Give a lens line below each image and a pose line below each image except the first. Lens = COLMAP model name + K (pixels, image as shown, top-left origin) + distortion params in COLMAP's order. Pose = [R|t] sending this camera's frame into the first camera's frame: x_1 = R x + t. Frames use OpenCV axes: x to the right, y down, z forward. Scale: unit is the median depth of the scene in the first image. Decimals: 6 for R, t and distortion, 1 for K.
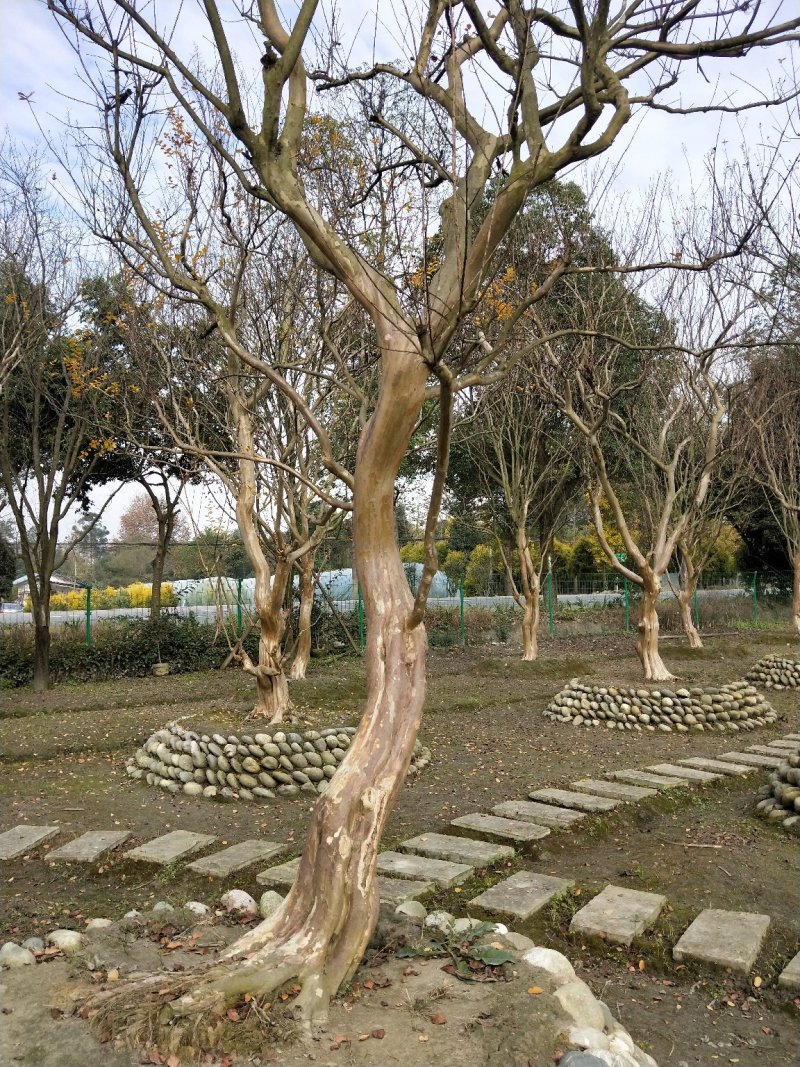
lens RADIAL K [[953.2, 0, 399.7], [0, 953.2, 534.7], [0, 0, 1]] dist [0.008487, -0.007392]
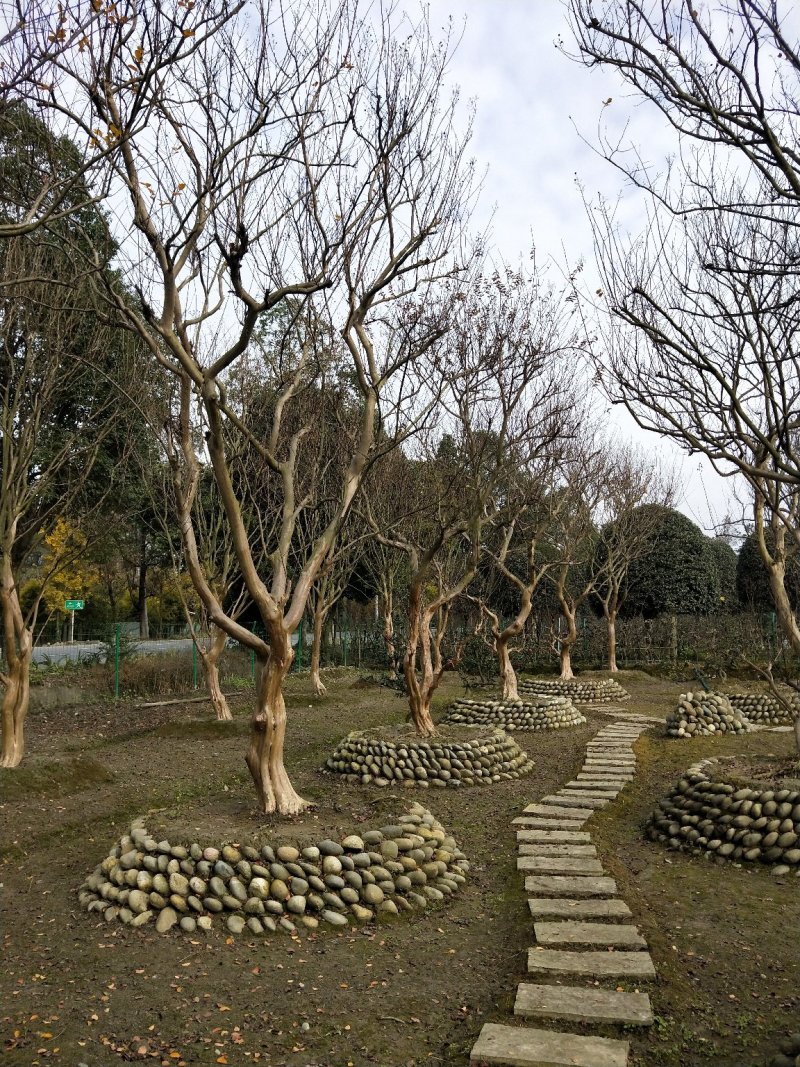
lens RADIAL K [[953.2, 0, 398.9], [0, 953.2, 531.5], [0, 0, 1]] dist [0.008487, -0.007392]
pose [[0.840222, 0.048541, 0.540066, 0.004460], [-0.020058, 0.998086, -0.058502, 0.013523], [-0.541872, 0.038322, 0.839587, 0.494913]]
